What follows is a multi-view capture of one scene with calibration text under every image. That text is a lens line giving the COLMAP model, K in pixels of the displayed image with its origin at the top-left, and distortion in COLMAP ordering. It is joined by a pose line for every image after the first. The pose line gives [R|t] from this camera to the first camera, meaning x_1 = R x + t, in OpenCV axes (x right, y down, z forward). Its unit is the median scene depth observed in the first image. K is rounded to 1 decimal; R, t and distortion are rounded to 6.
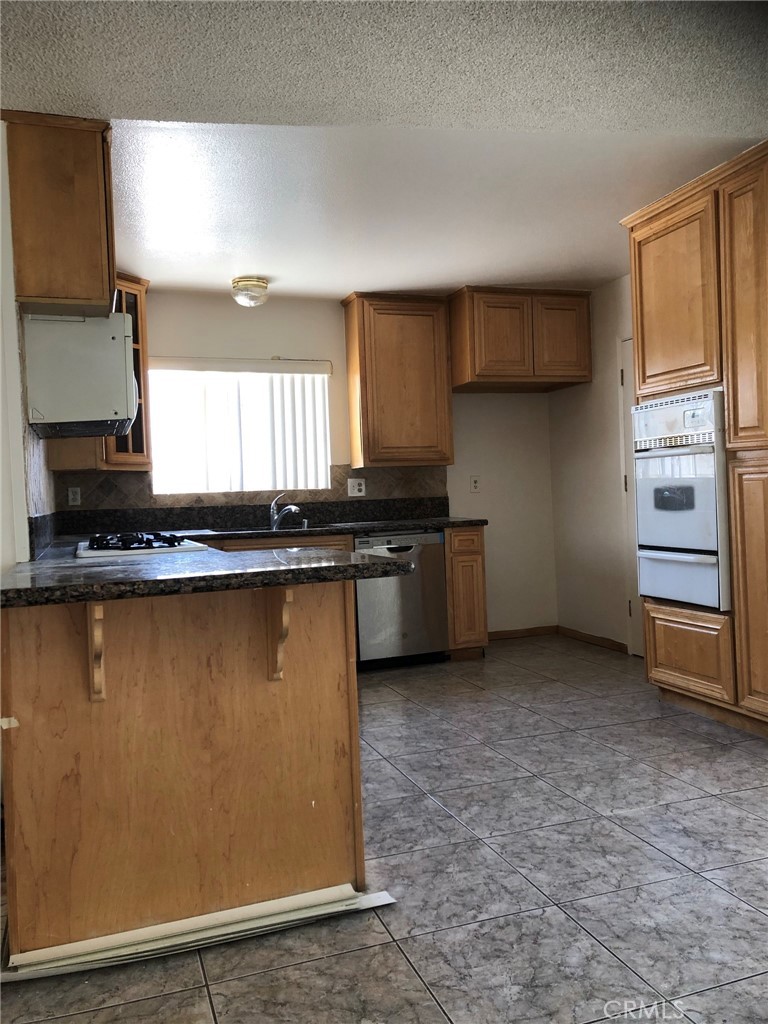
lens RADIAL K [[839.1, 0, 384.0], [0, 839.1, 512.0], [0, 0, 1]] dist [0.099381, -0.137909]
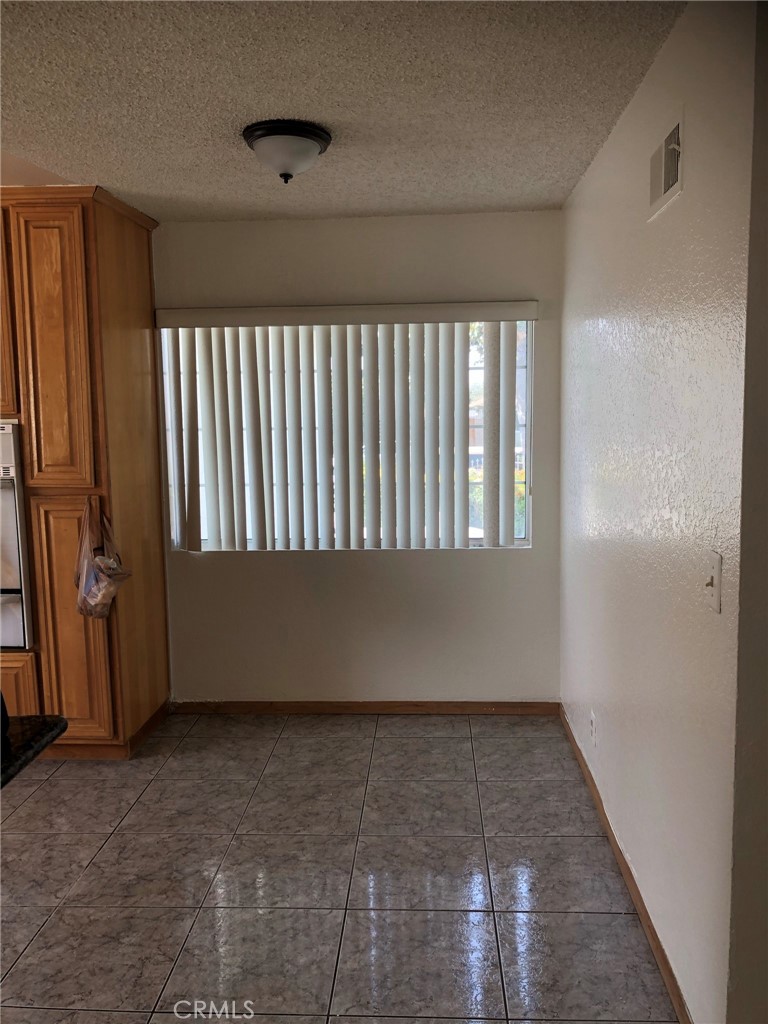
lens RADIAL K [[839.1, 0, 384.0], [0, 839.1, 512.0], [0, 0, 1]] dist [0.099381, -0.137909]
pose [[0.356658, -0.081049, 0.930713, -0.359434], [0.017175, 0.996630, 0.080207, -0.113291], [-0.934077, -0.012622, 0.356848, 0.271345]]
